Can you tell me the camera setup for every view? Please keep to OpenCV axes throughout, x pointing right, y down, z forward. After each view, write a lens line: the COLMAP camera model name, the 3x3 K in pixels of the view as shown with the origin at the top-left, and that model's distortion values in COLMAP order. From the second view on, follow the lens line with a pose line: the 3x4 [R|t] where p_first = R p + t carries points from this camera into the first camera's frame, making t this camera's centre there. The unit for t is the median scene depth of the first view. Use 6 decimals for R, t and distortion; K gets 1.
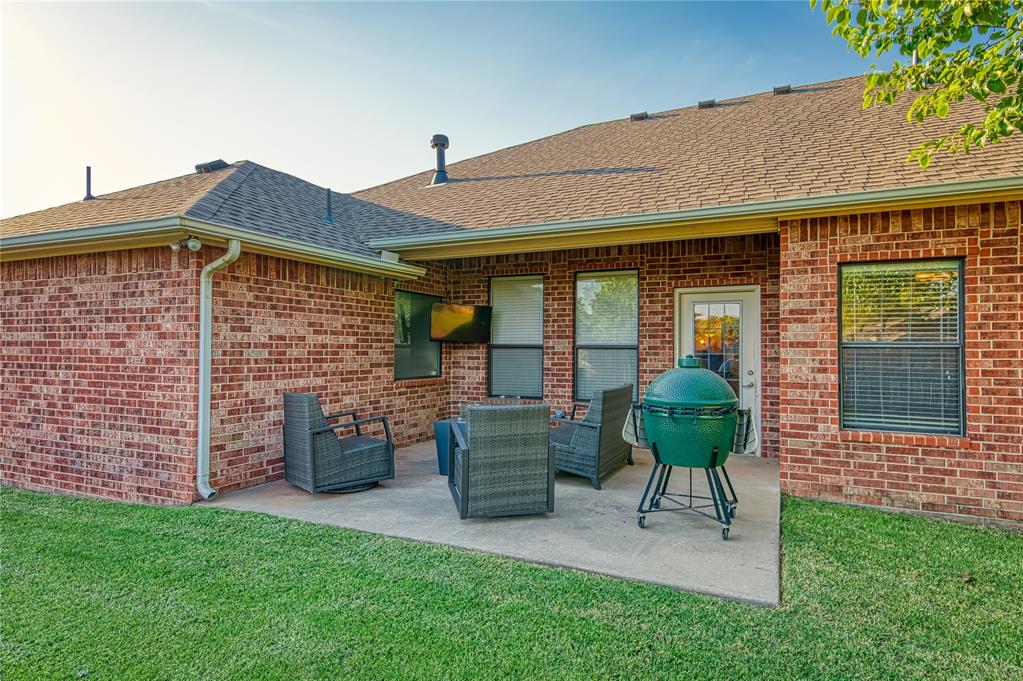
lens RADIAL K [[566.2, 0, 512.5], [0, 566.2, 341.7], [0, 0, 1]] dist [0.006363, 0.000757]
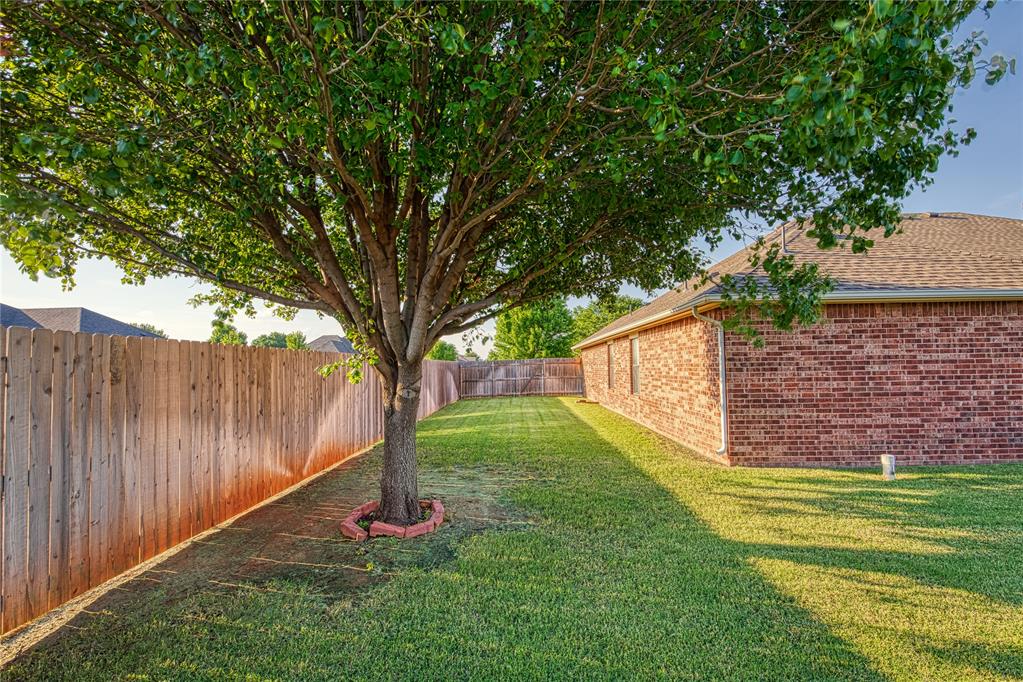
lens RADIAL K [[444.0, 0, 485.4], [0, 444.0, 351.5], [0, 0, 1]] dist [-0.020625, -0.002304]
pose [[0.939255, -0.006701, 0.343155, -2.499785], [0.015257, 0.999636, -0.022238, -0.016266], [-0.342881, 0.026122, 0.939016, 0.426988]]
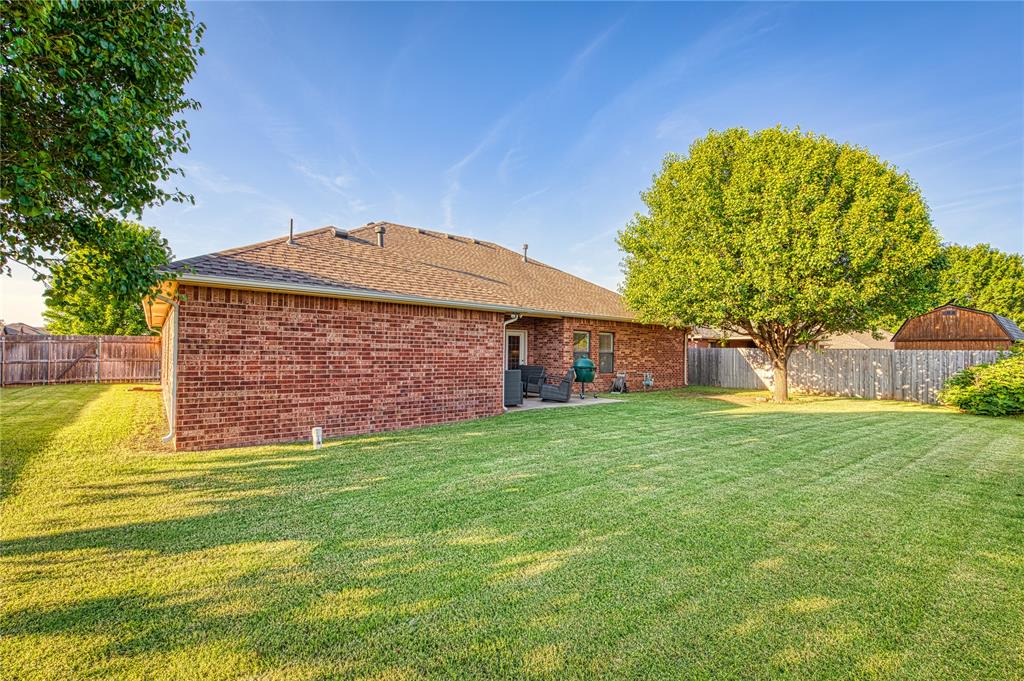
lens RADIAL K [[444.5, 0, 522.6], [0, 444.5, 345.0], [0, 0, 1]] dist [-0.020625, -0.002304]
pose [[0.430501, 0.015249, 0.902461, -2.116817], [-0.022762, 0.999723, -0.006035, -0.013919], [-0.902303, -0.017944, 0.430728, 0.039954]]
